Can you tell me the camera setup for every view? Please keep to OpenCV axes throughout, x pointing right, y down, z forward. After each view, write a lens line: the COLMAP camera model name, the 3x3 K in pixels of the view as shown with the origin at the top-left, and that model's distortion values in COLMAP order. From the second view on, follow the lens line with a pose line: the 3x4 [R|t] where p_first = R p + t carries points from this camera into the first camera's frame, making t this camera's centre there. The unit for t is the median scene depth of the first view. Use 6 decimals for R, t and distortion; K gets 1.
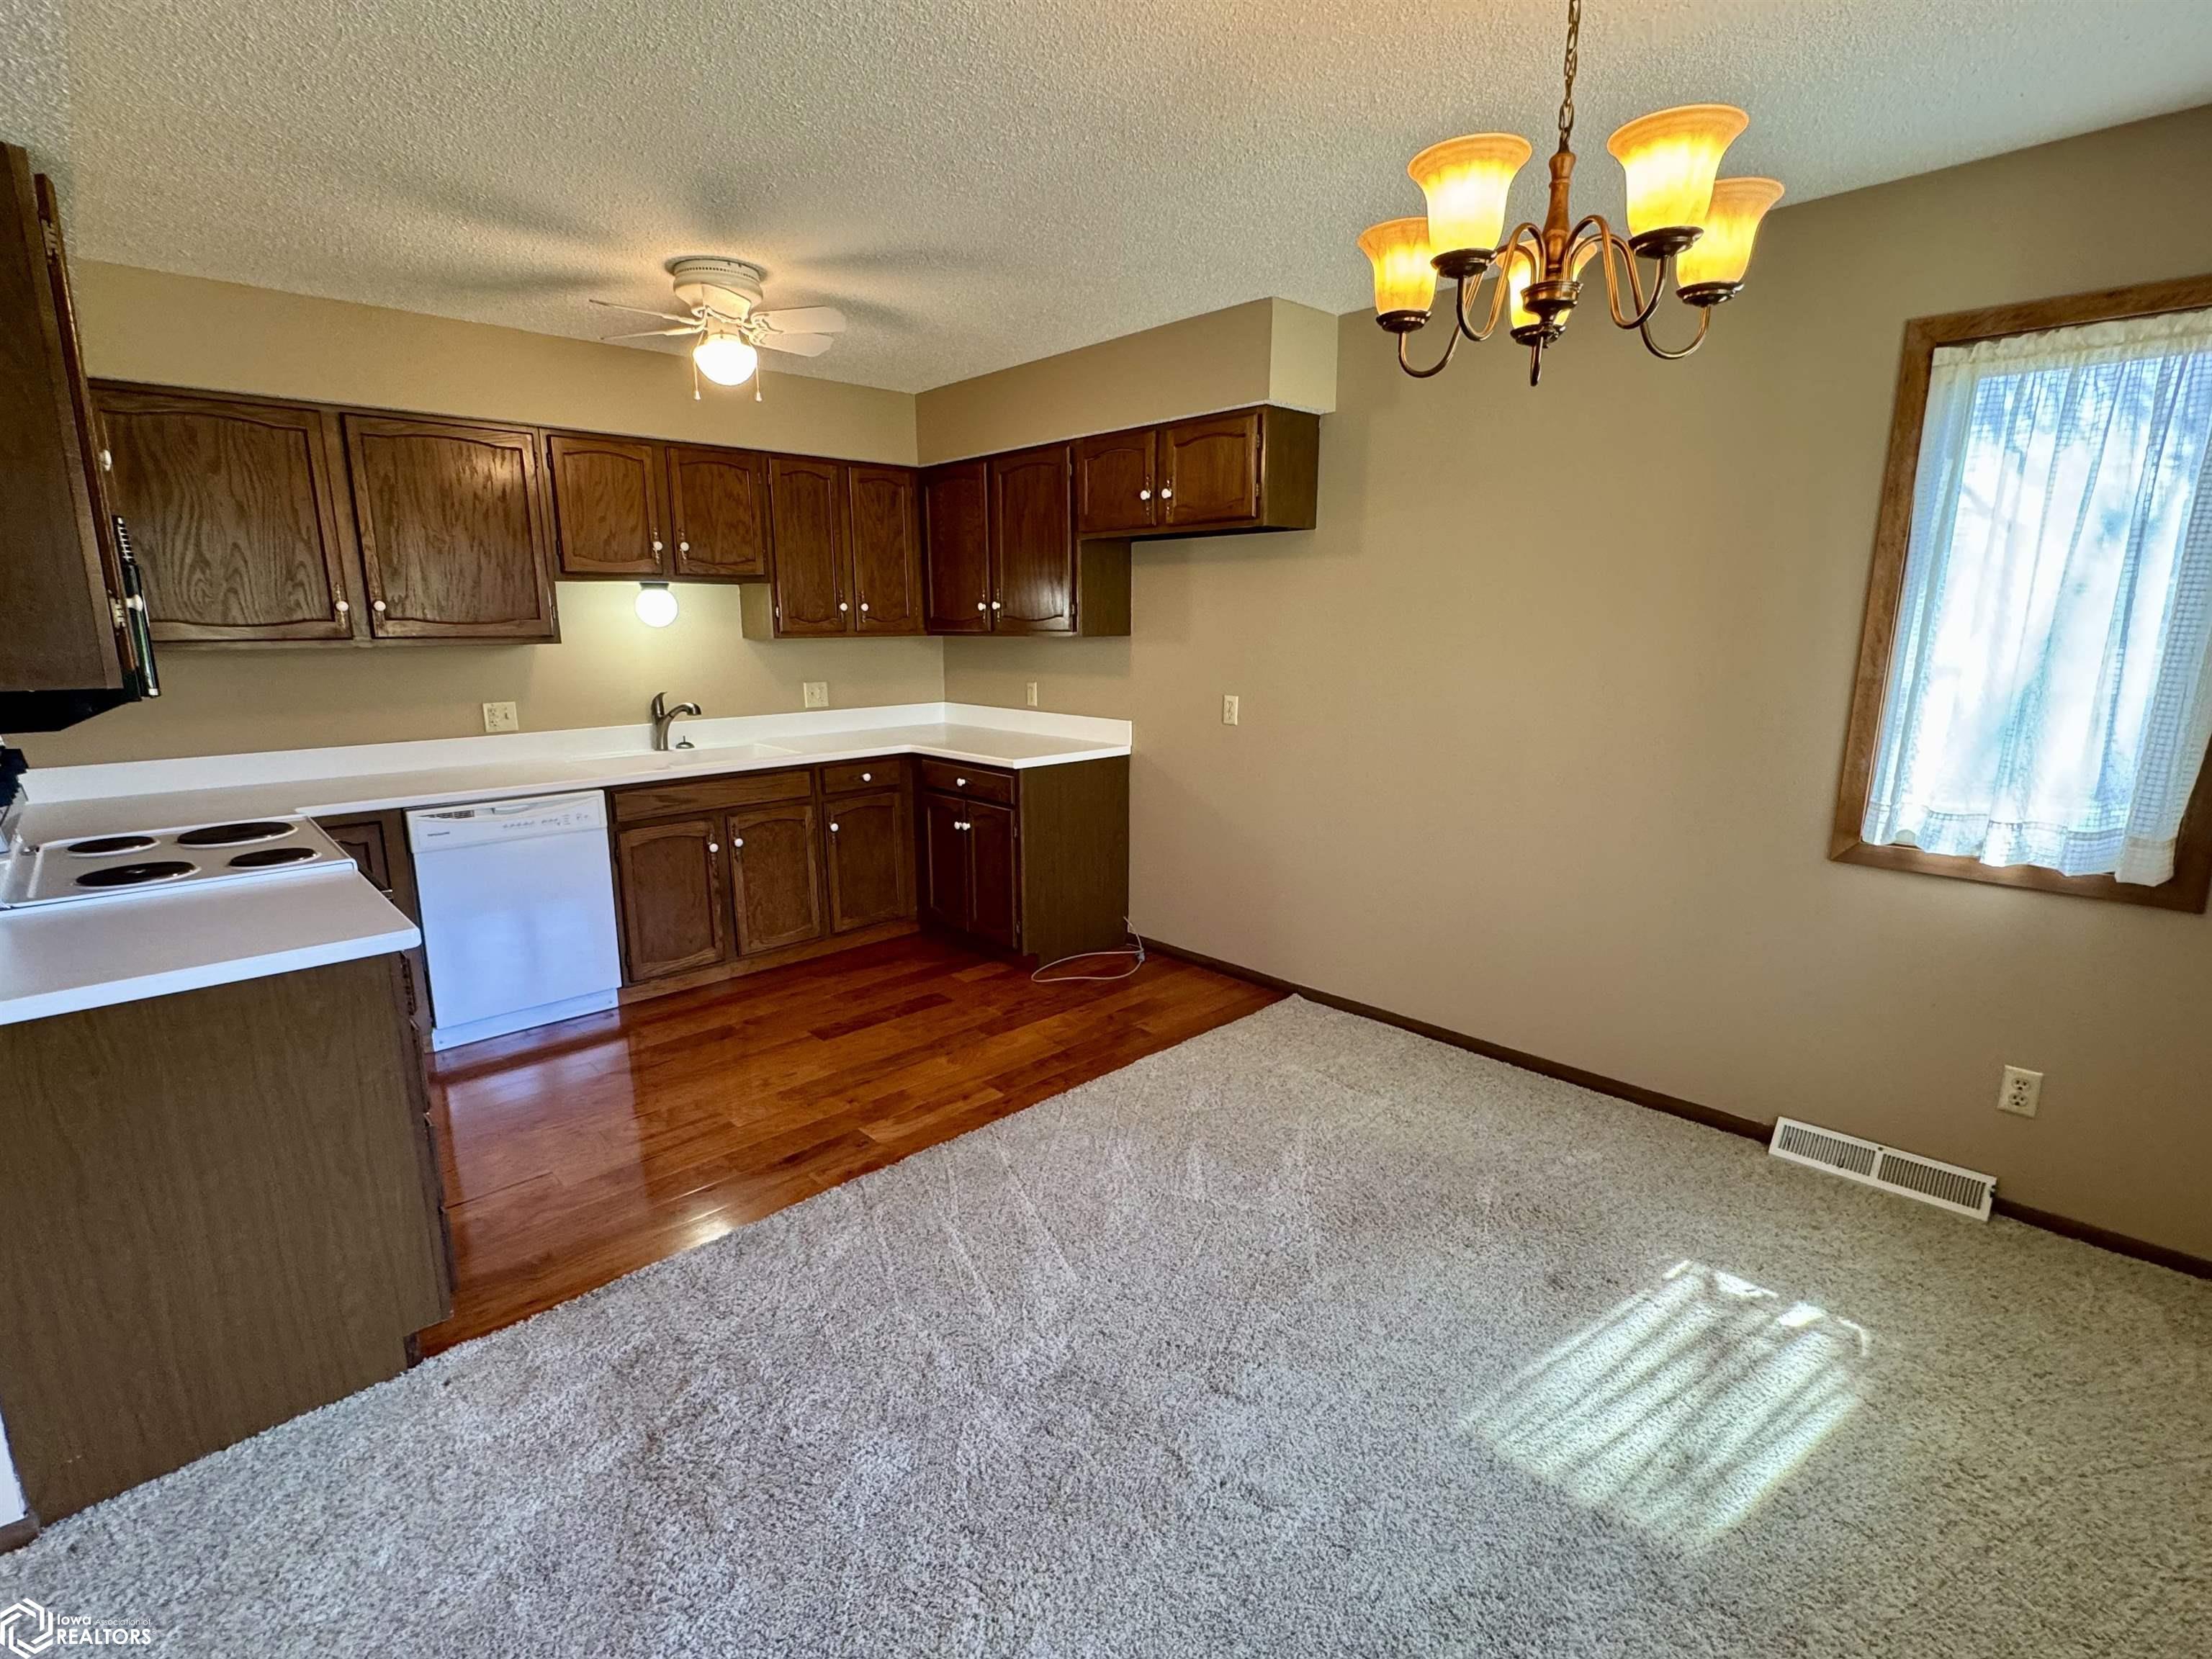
lens RADIAL K [[1035.8, 0, 1106.0], [0, 1035.8, 829.5], [0, 0, 1]] dist [-0.003316, 0.000786]
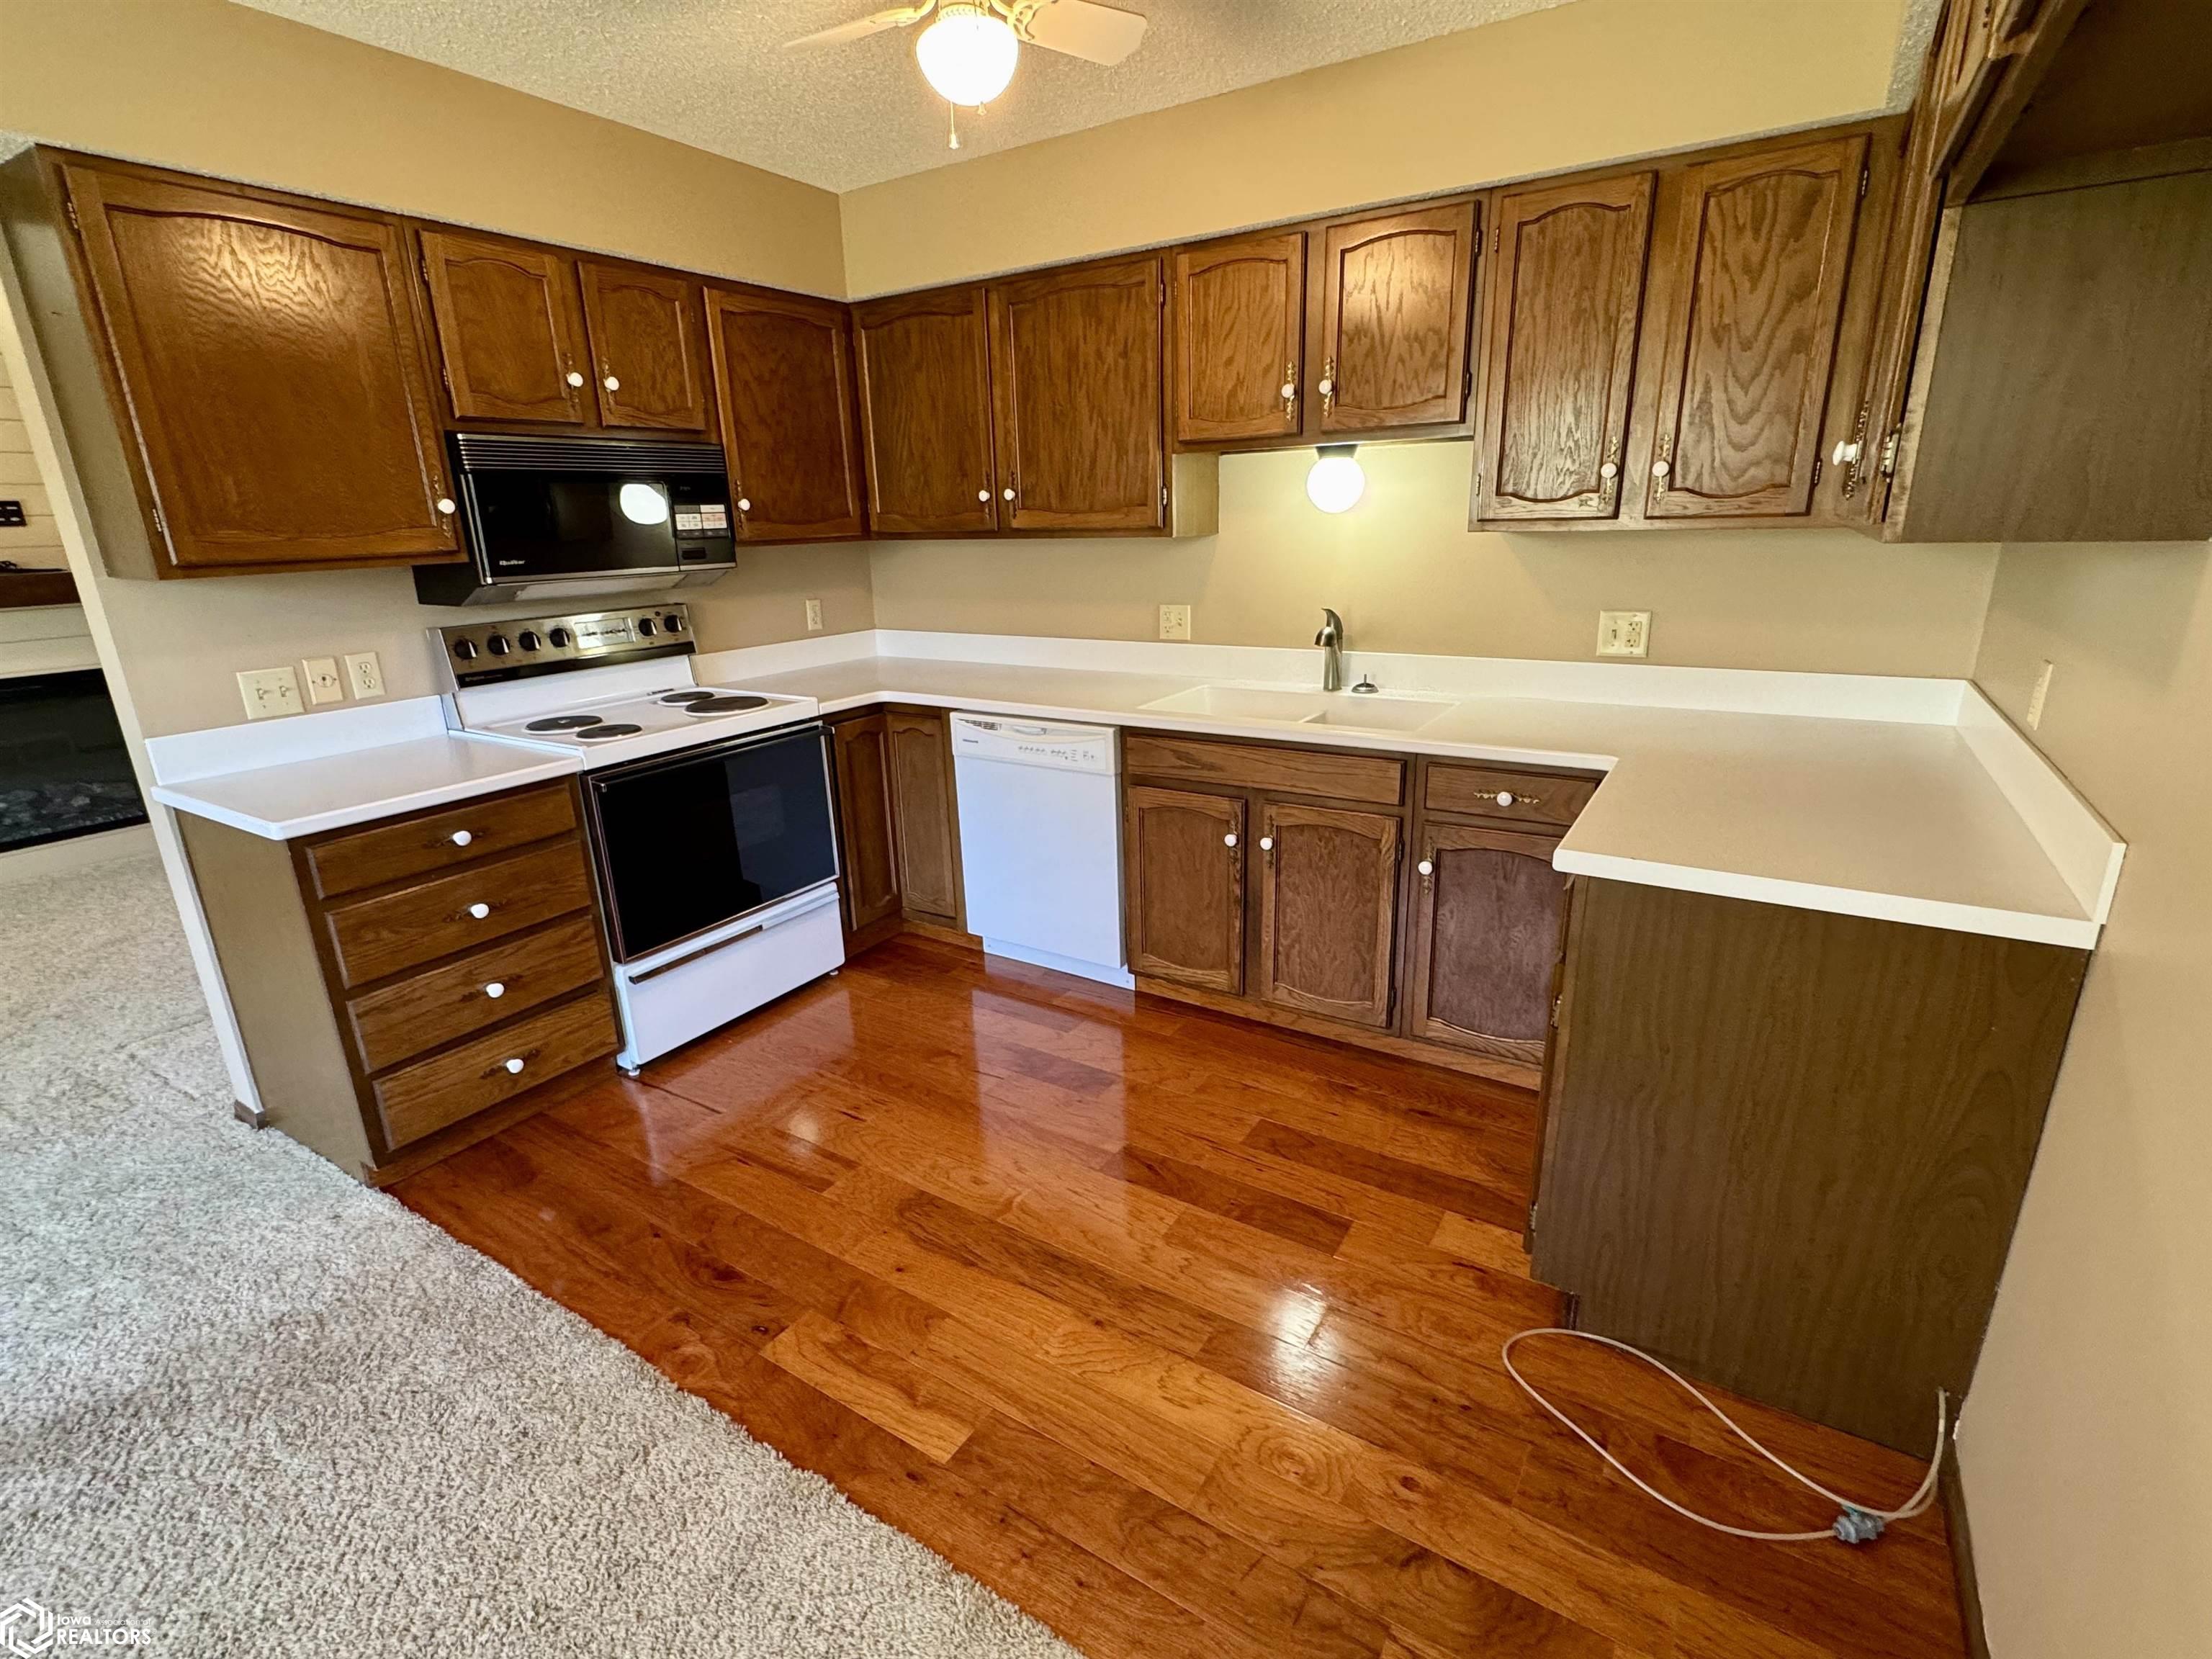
lens RADIAL K [[1035.8, 0, 1106.0], [0, 1035.8, 829.5], [0, 0, 1]] dist [-0.003316, 0.000786]
pose [[0.235884, 0.280473, -0.930427, 0.260593], [-0.172233, 0.954353, 0.244021, -0.152167], [0.956397, 0.102690, 0.273423, 0.766245]]
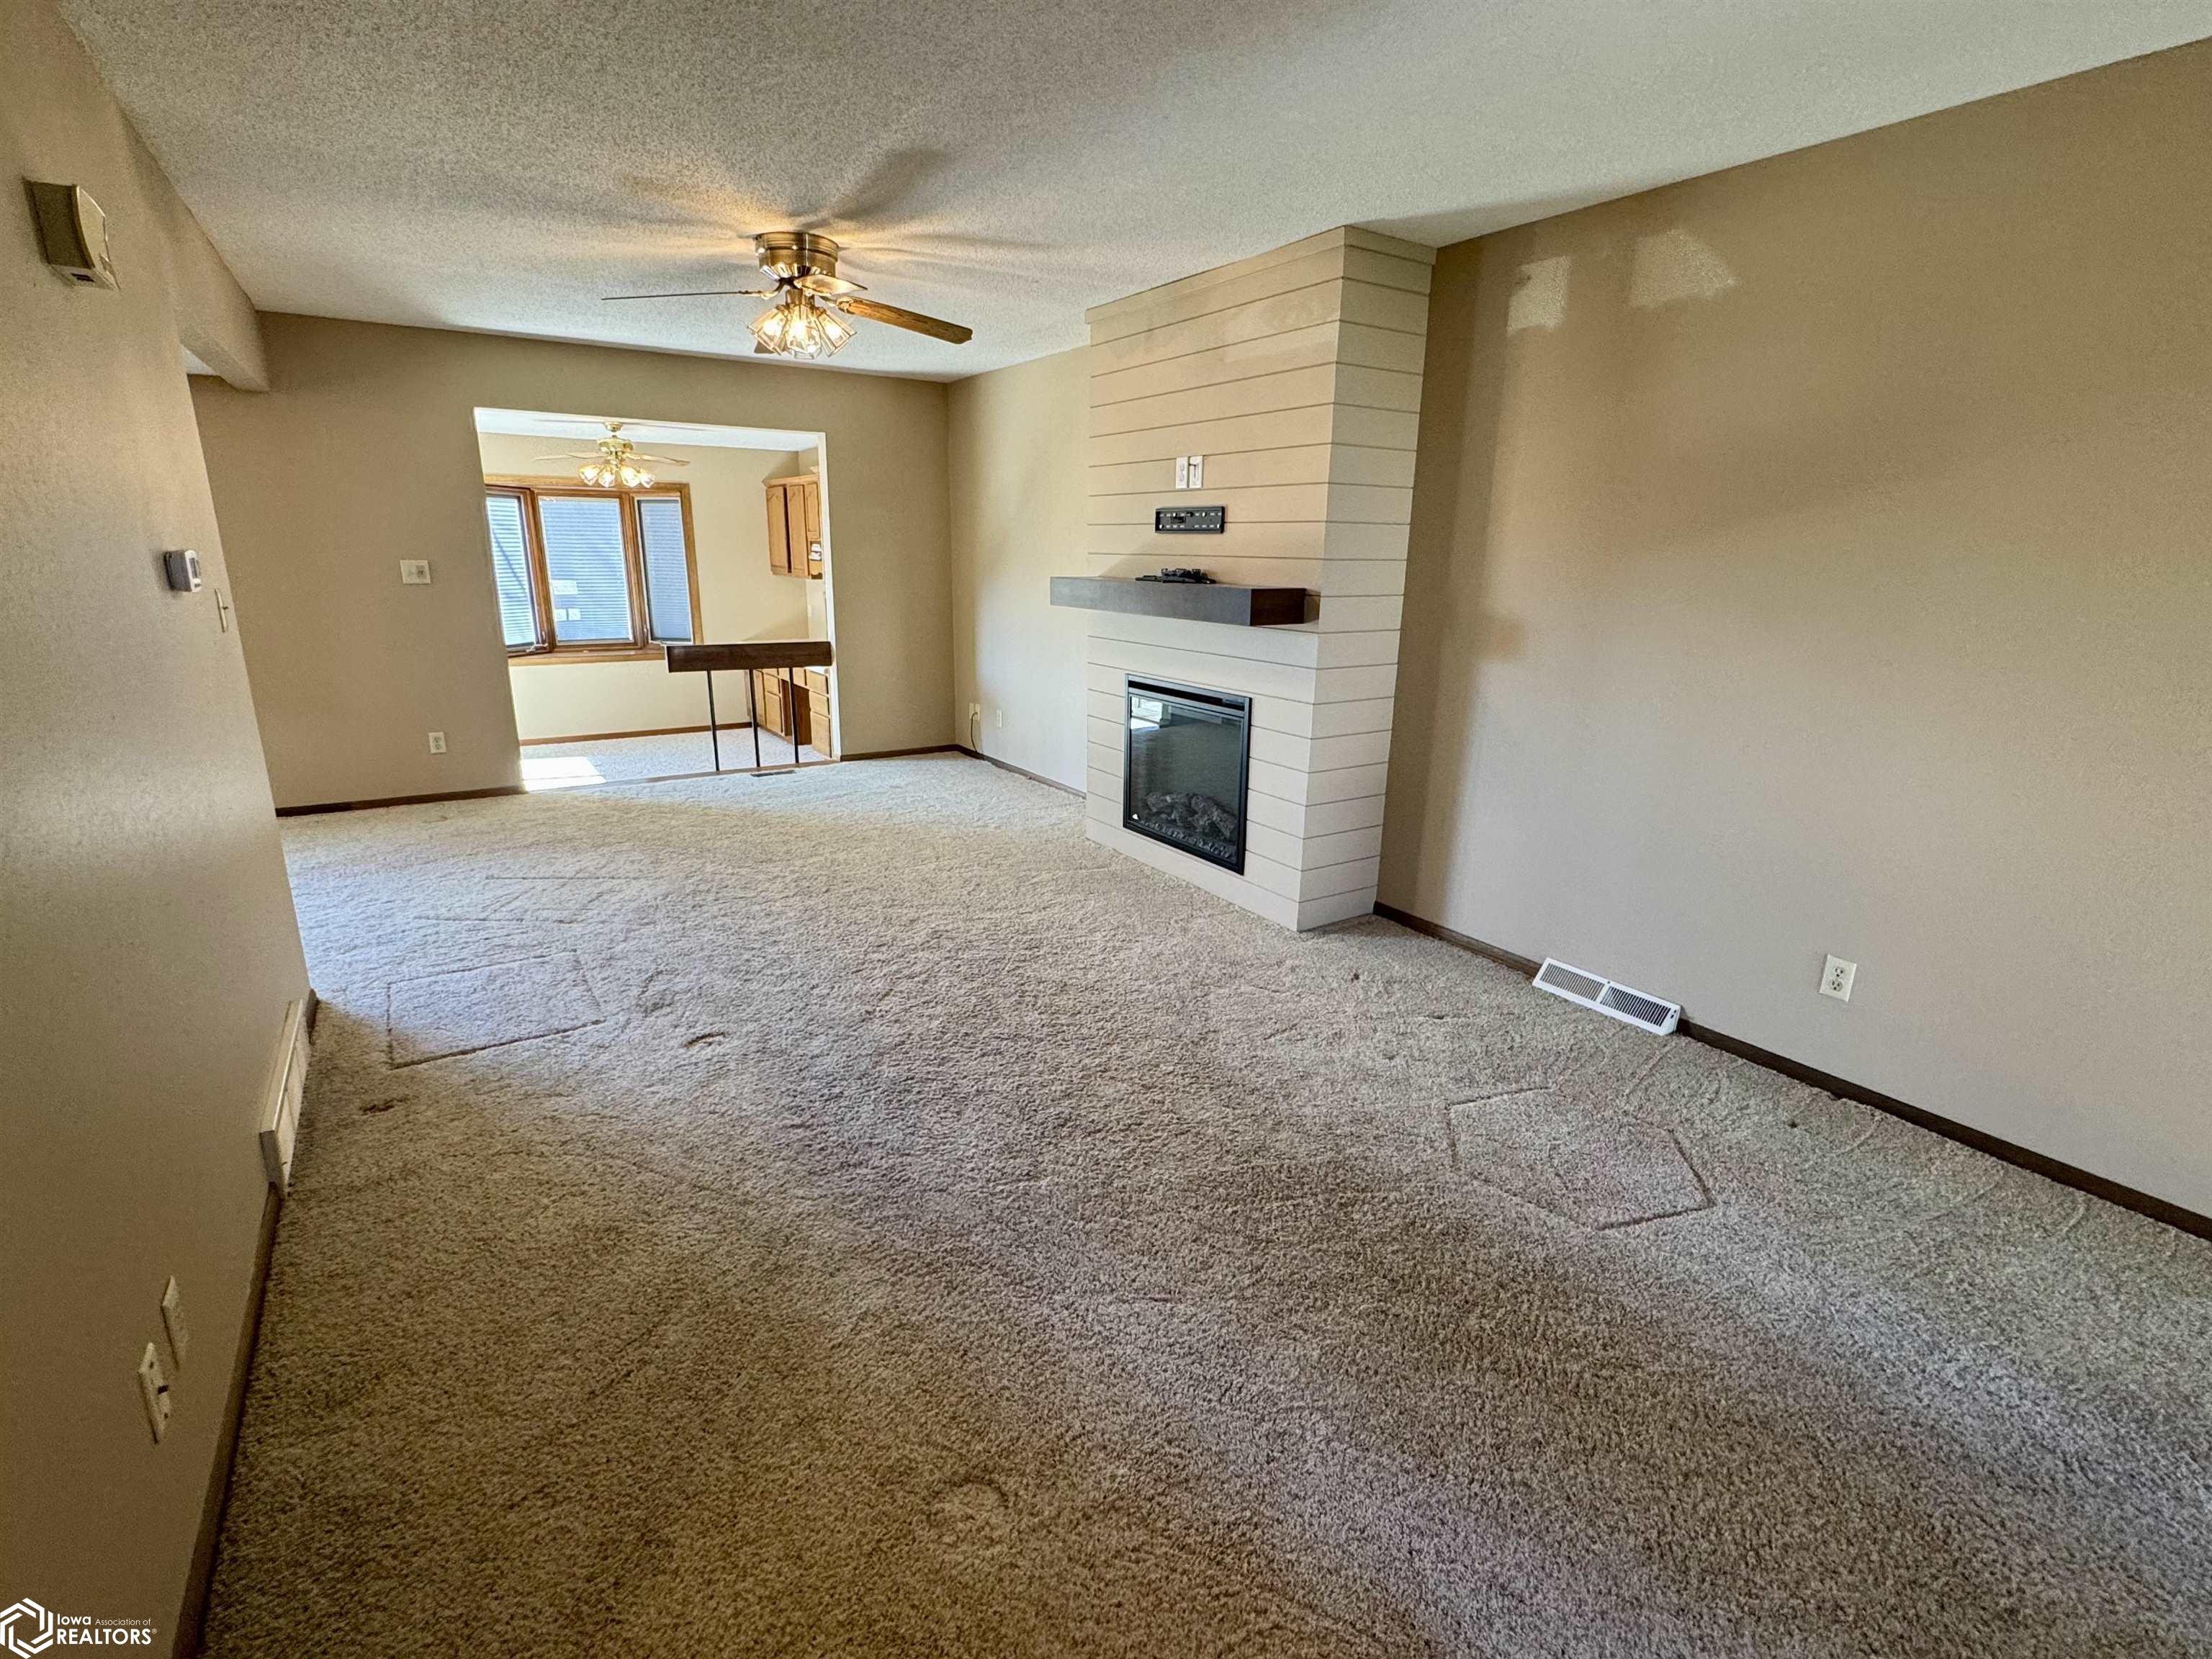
lens RADIAL K [[1035.8, 0, 1106.0], [0, 1035.8, 829.5], [0, 0, 1]] dist [-0.003316, 0.000786]
pose [[-0.982066, -0.062192, 0.177982, -1.256527], [0.025394, 0.891790, 0.451736, -0.198841], [-0.186817, 0.448154, -0.874218, 0.981745]]
